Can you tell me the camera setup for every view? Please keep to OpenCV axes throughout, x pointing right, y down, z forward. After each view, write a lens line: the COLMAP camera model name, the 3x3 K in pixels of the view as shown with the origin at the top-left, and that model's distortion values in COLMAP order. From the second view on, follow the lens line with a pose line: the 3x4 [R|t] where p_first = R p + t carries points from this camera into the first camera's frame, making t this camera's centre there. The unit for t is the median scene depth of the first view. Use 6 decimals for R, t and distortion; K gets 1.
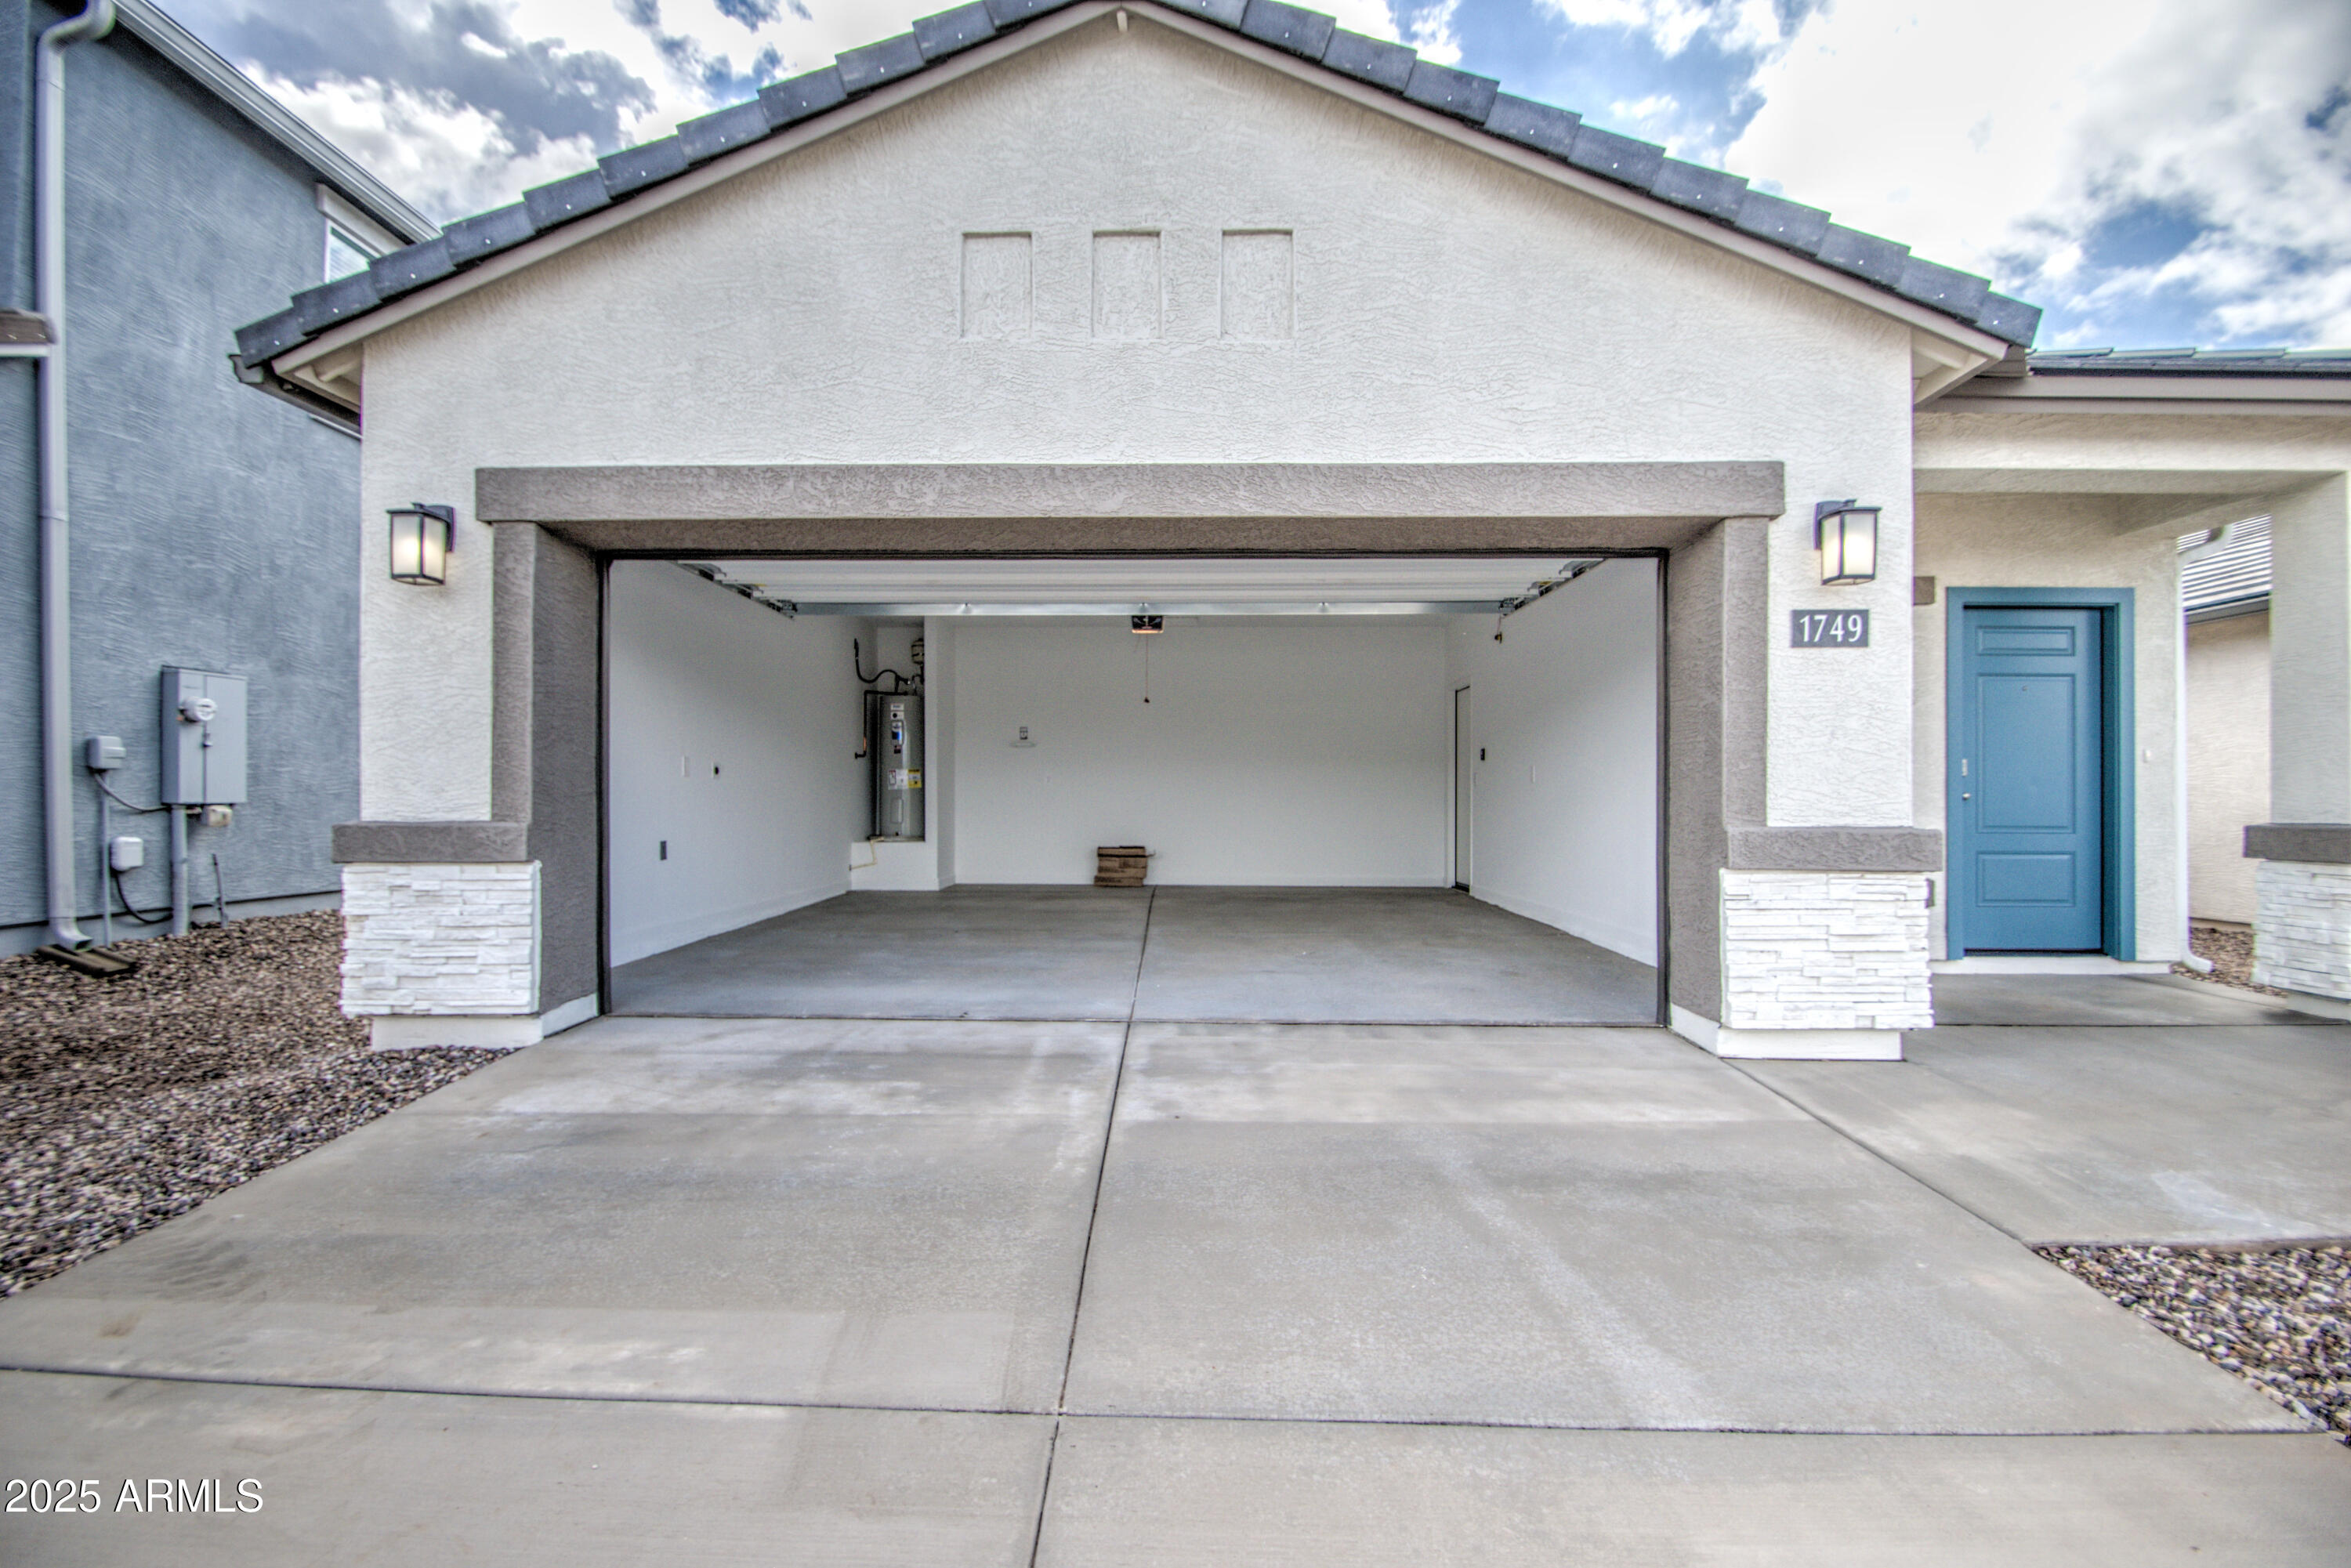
lens RADIAL K [[1070.9, 0, 1175.9], [0, 1070.9, 796.8], [0, 0, 1]] dist [-0.014498, -0.002886]
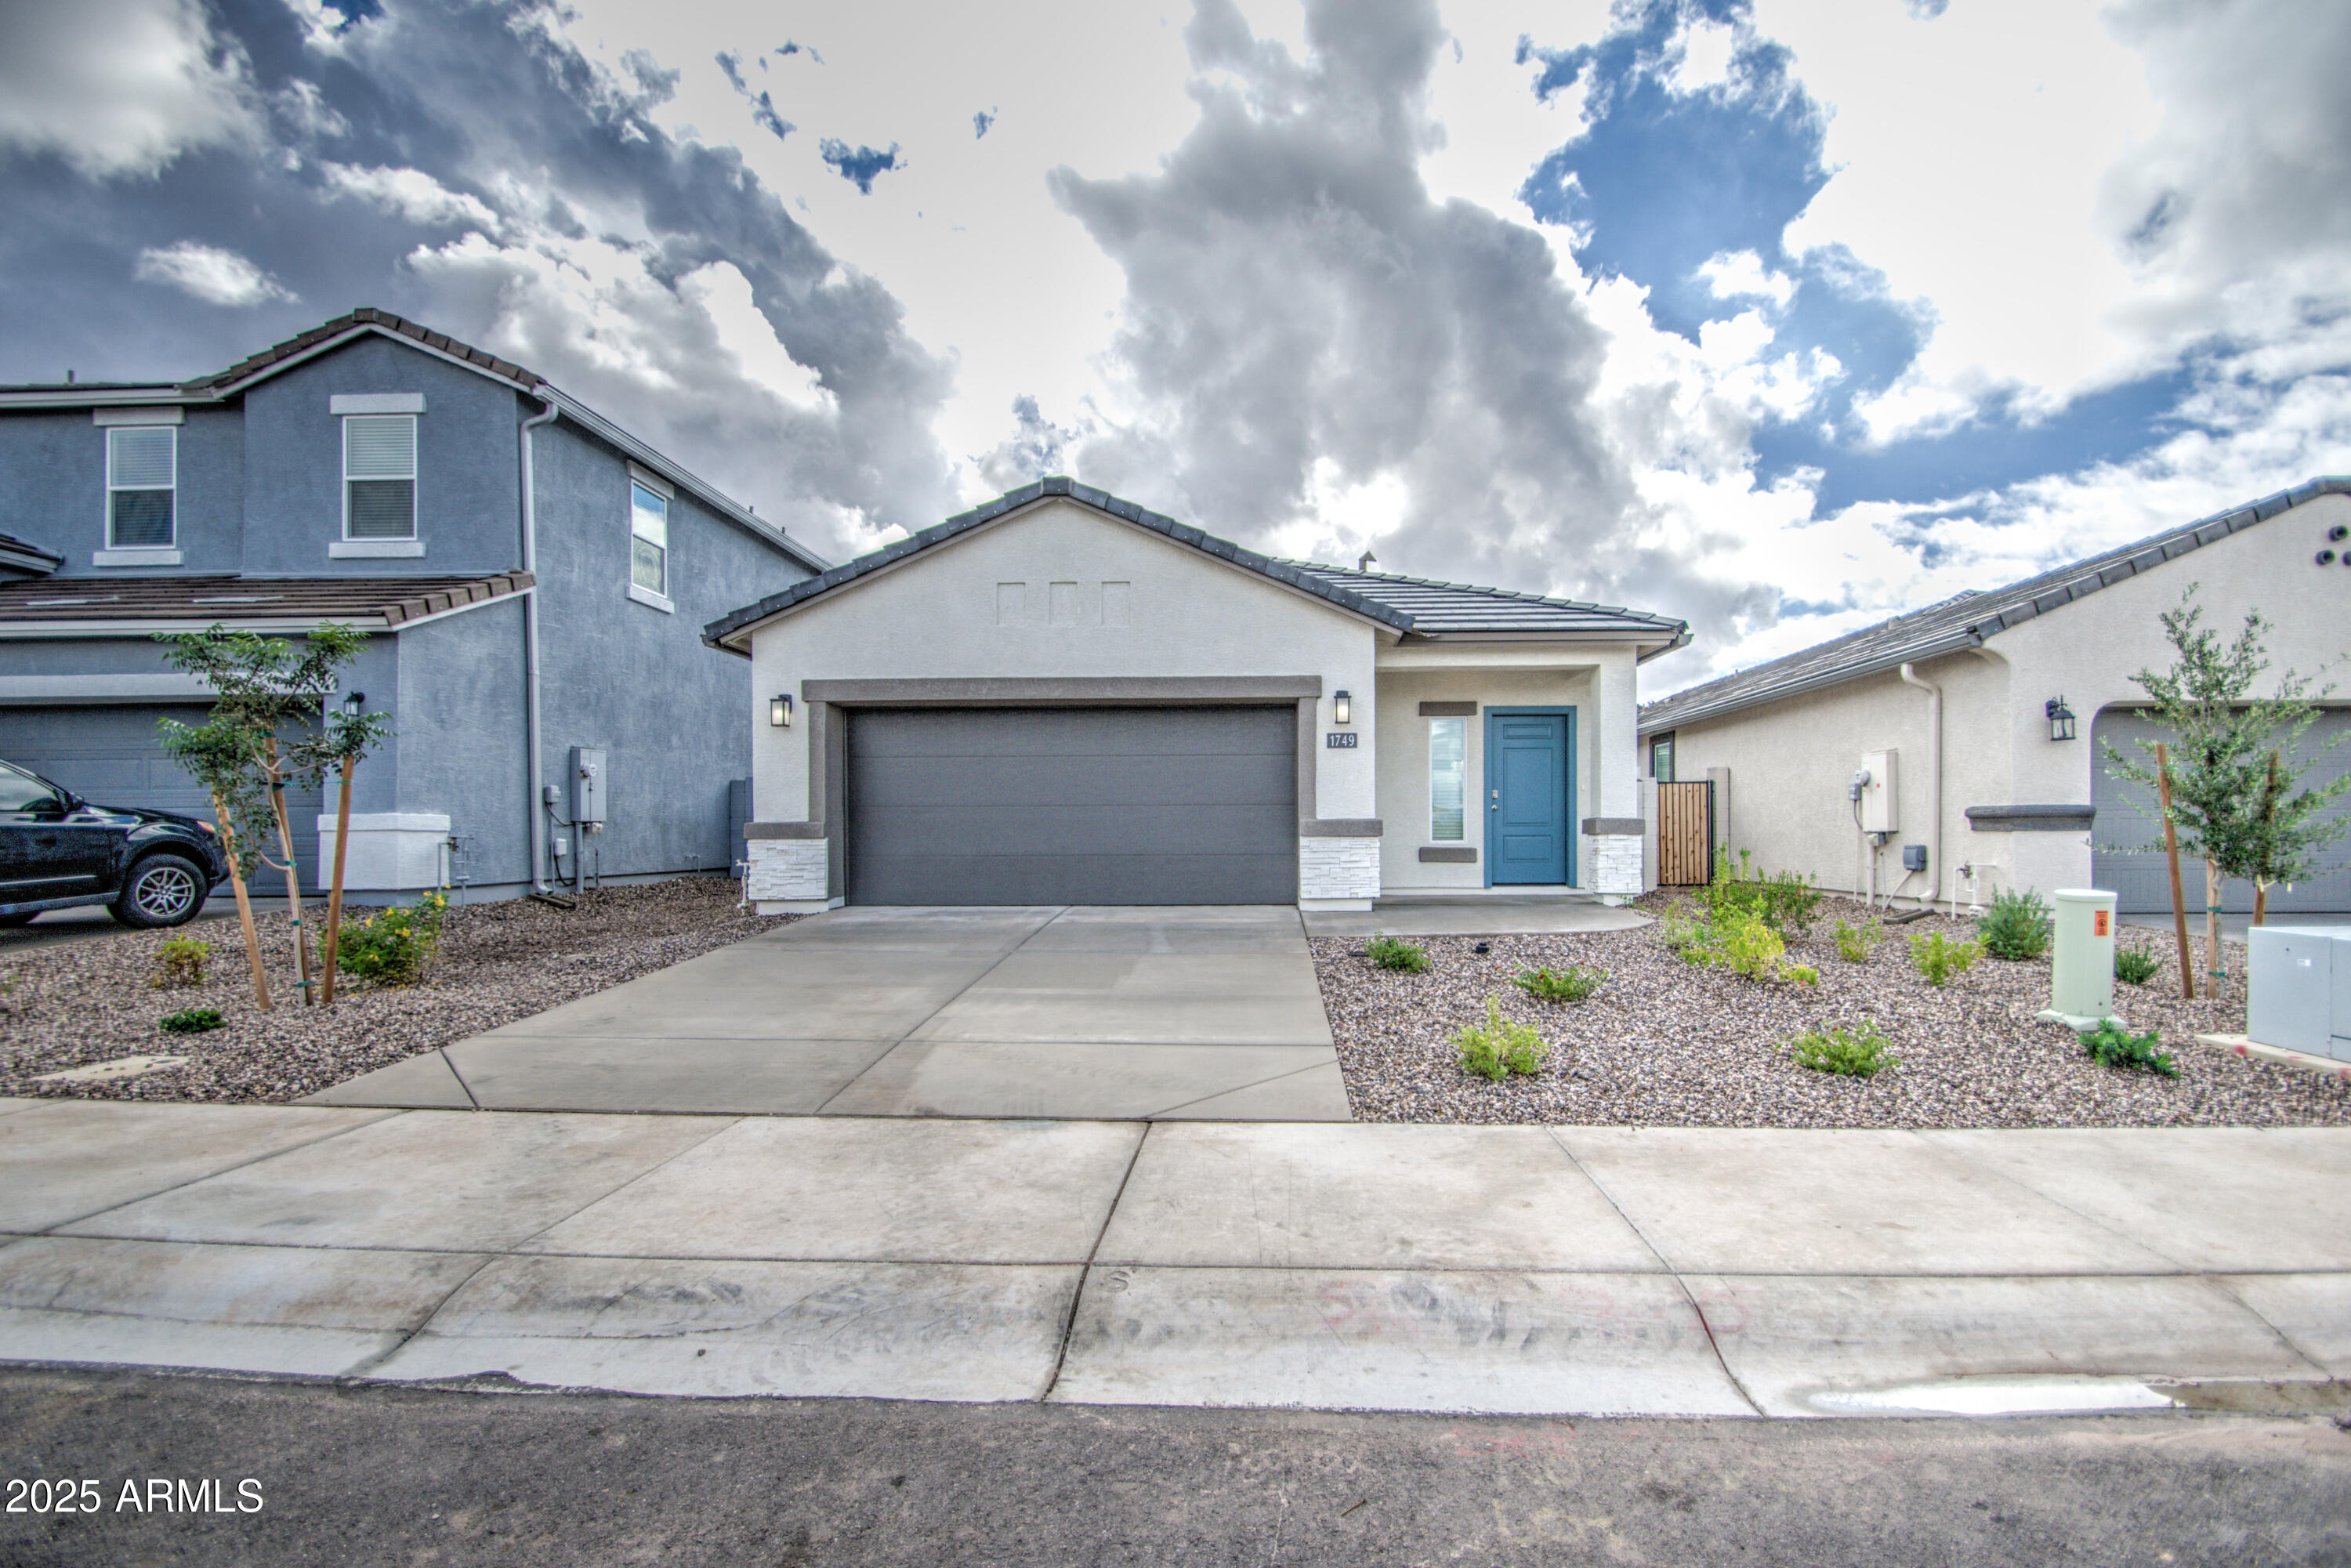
lens RADIAL K [[1115.2, 0, 1241.7], [0, 1115.2, 833.8], [0, 0, 1]] dist [-0.006089, -0.002393]
pose [[0.999925, -0.007694, -0.009479, 0.385897], [0.007761, 0.999946, 0.006977, 0.040228], [0.009425, -0.007050, 0.999931, -1.576278]]
